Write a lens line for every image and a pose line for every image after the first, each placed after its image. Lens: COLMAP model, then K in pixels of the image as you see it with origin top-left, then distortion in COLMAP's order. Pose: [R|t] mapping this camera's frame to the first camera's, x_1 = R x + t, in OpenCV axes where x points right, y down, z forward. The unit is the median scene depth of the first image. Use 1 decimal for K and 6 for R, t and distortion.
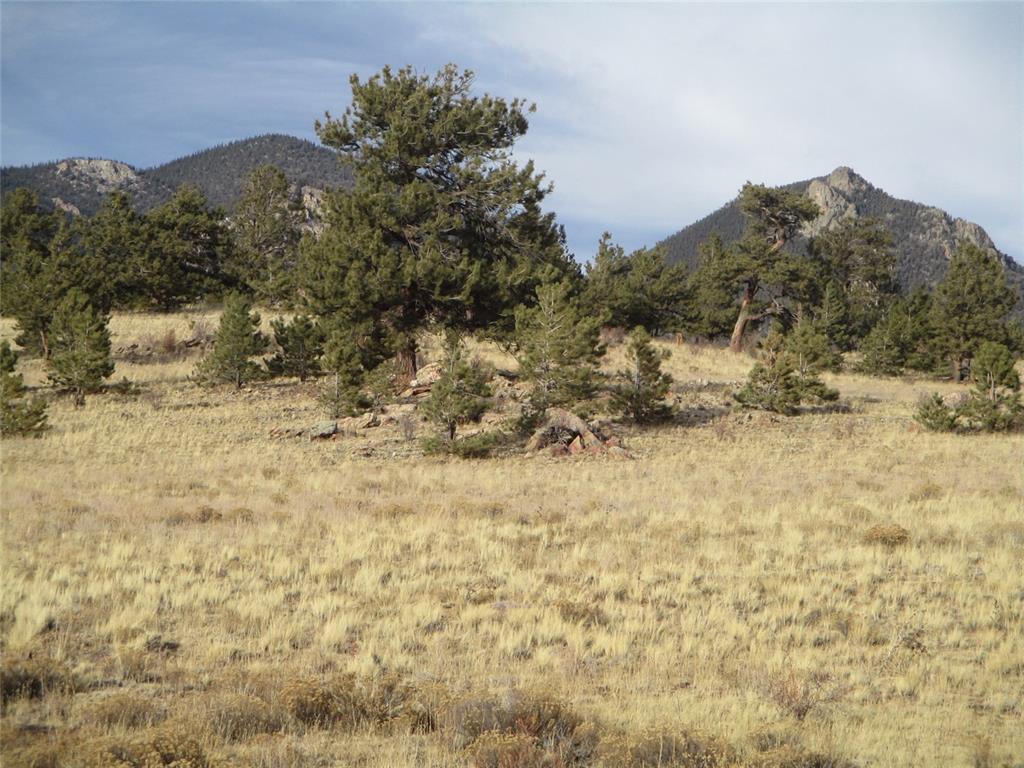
lens RADIAL K [[2695.8, 0, 518.9], [0, 2695.8, 378.9], [0, 0, 1]] dist [0.078301, 0.000000]
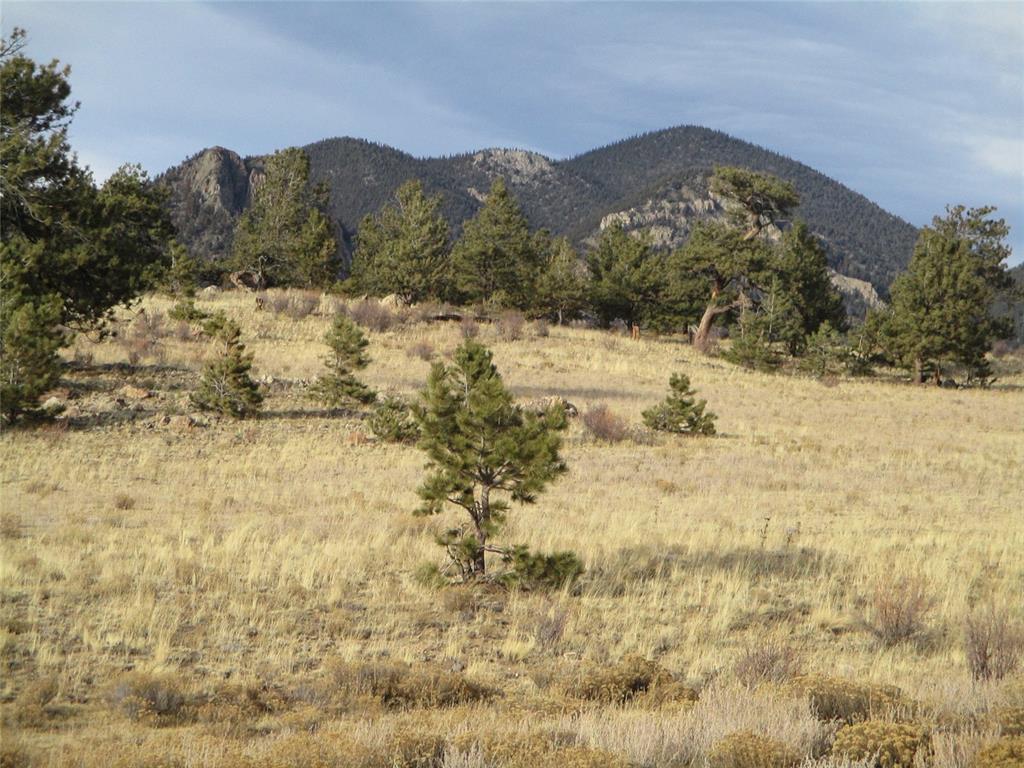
lens RADIAL K [[2695.8, 0, 505.7], [0, 2695.8, 381.9], [0, 0, 1]] dist [0.078301, 0.000000]
pose [[0.987605, 0.016742, -0.156063, 0.288109], [-0.016070, 0.999855, 0.005569, -0.004235], [0.156134, -0.002992, 0.987731, 0.136424]]
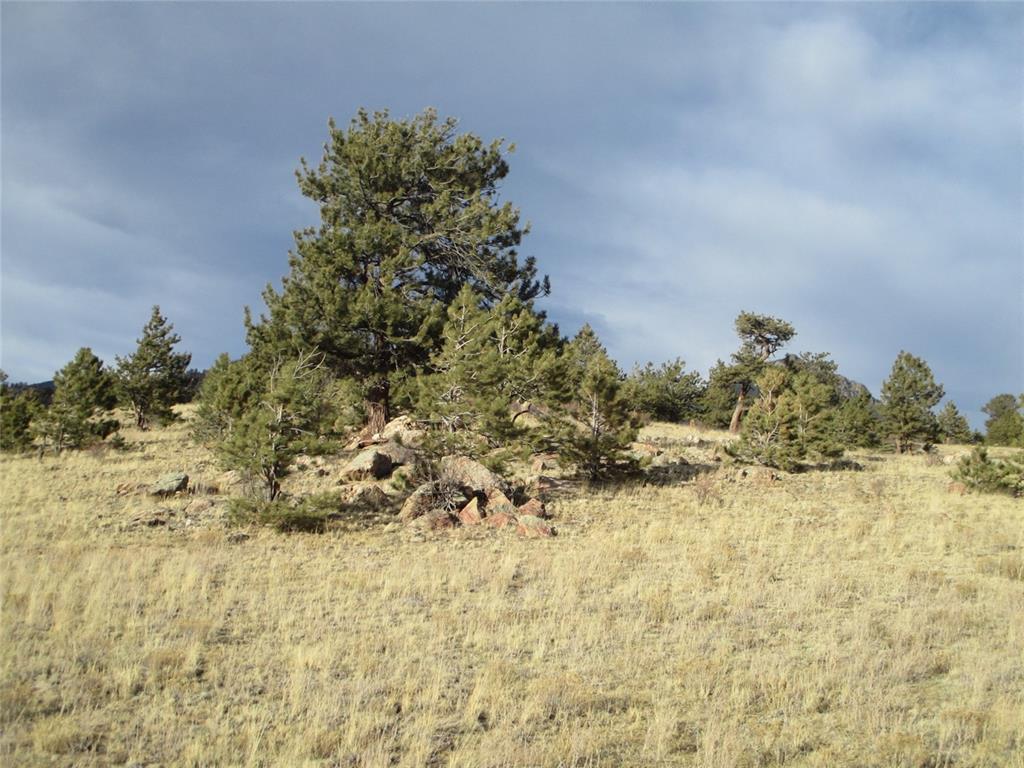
lens RADIAL K [[1385.0, 0, 515.7], [0, 1385.0, 380.6], [0, 0, 1]] dist [-0.077198, 0.000000]
pose [[0.996937, 0.001246, -0.078197, 0.044330], [-0.005909, 0.998215, -0.059422, 0.009954], [0.077983, 0.059702, 0.995165, 0.518372]]
